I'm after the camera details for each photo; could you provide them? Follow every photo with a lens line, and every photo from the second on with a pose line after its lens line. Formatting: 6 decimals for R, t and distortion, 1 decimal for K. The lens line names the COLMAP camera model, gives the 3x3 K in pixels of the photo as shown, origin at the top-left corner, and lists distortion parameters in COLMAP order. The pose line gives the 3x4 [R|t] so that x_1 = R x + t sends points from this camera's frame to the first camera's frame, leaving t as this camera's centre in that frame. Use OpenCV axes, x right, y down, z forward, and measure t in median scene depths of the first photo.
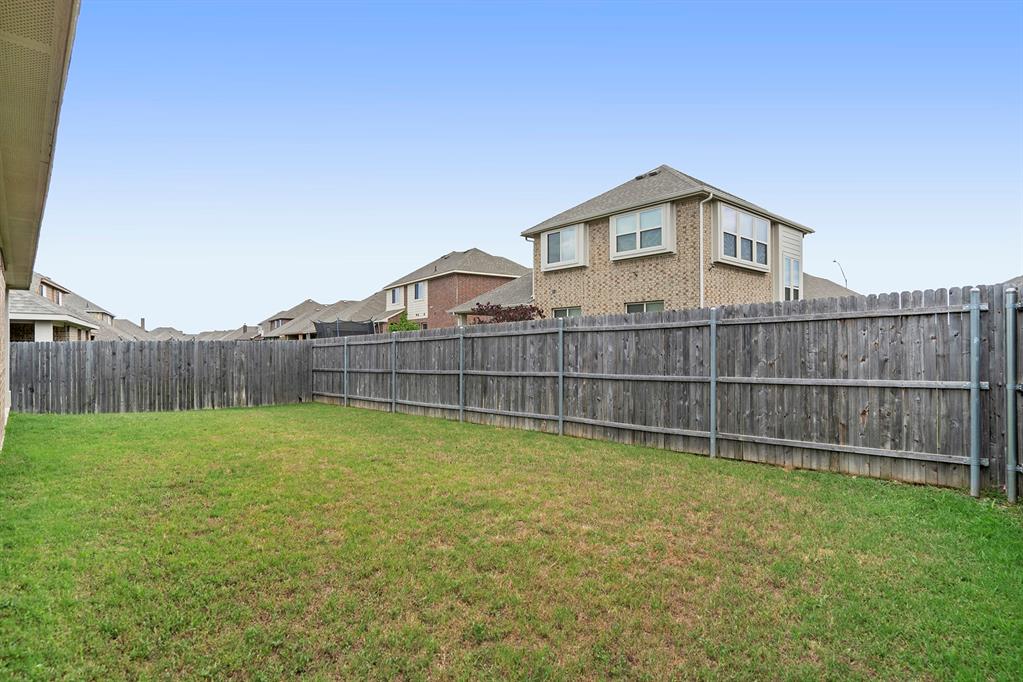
lens RADIAL K [[523.0, 0, 508.4], [0, 523.0, 344.5], [0, 0, 1]] dist [-0.037949, 0.017781]
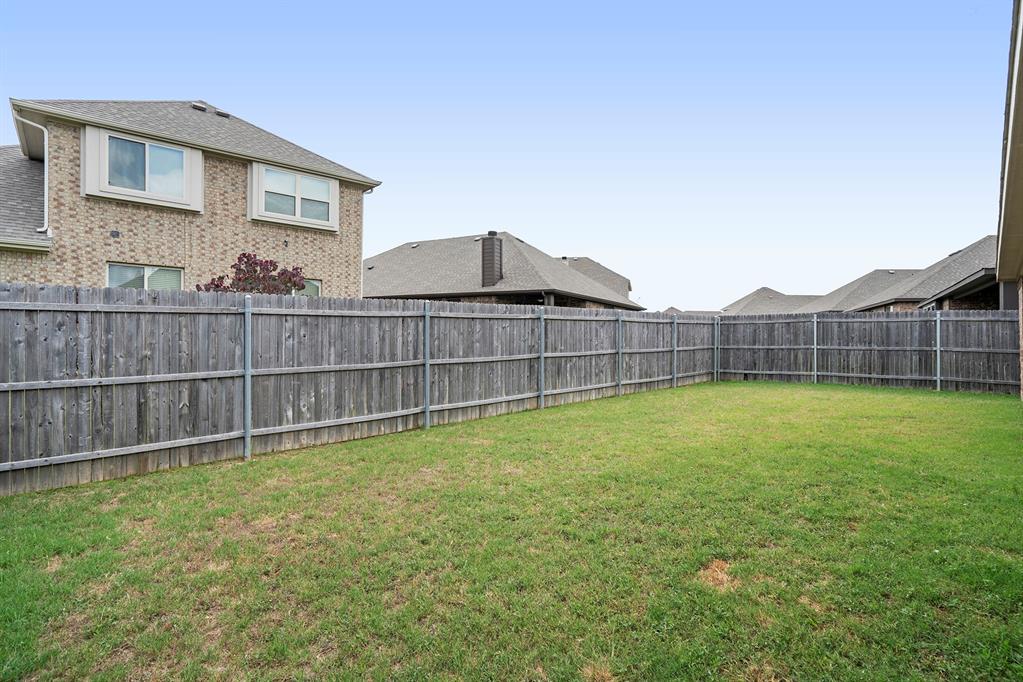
lens RADIAL K [[523.0, 0, 508.6], [0, 523.0, 341.6], [0, 0, 1]] dist [-0.037949, 0.017781]
pose [[-0.043274, -0.006697, 0.999041, -0.804120], [-0.017094, 0.999836, 0.005962, 0.018108], [-0.998917, -0.016820, -0.043381, 0.866690]]
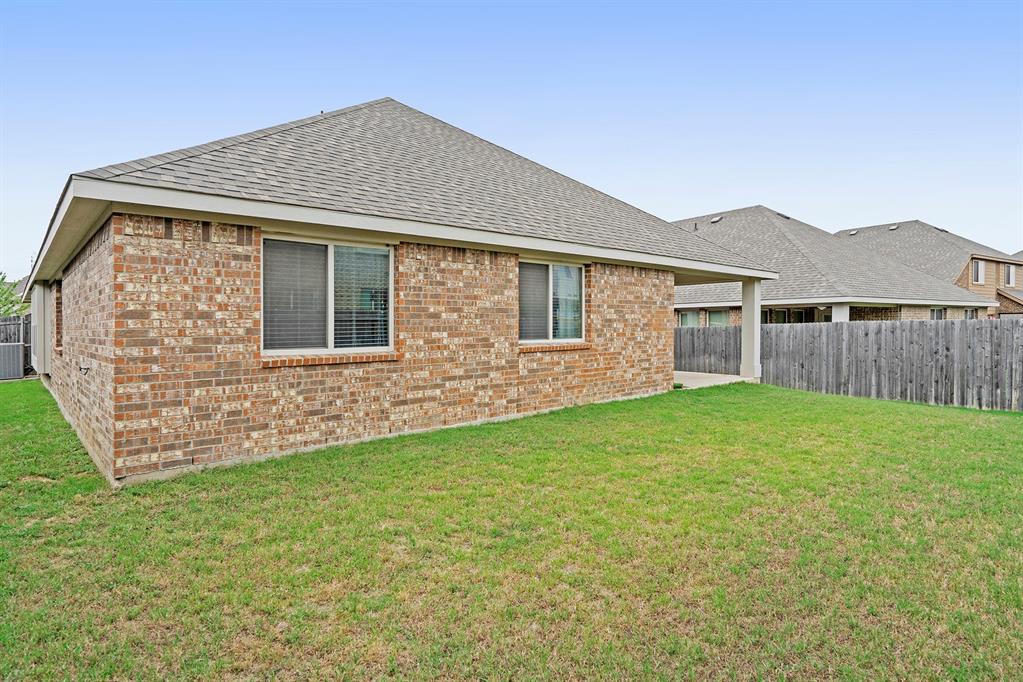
lens RADIAL K [[523.0, 0, 510.1], [0, 523.0, 336.6], [0, 0, 1]] dist [-0.037949, 0.017781]
pose [[0.012326, 0.018614, -0.999751, 0.178688], [0.009450, 0.999780, 0.018731, -0.002864], [0.999879, -0.009679, 0.012147, 0.306595]]
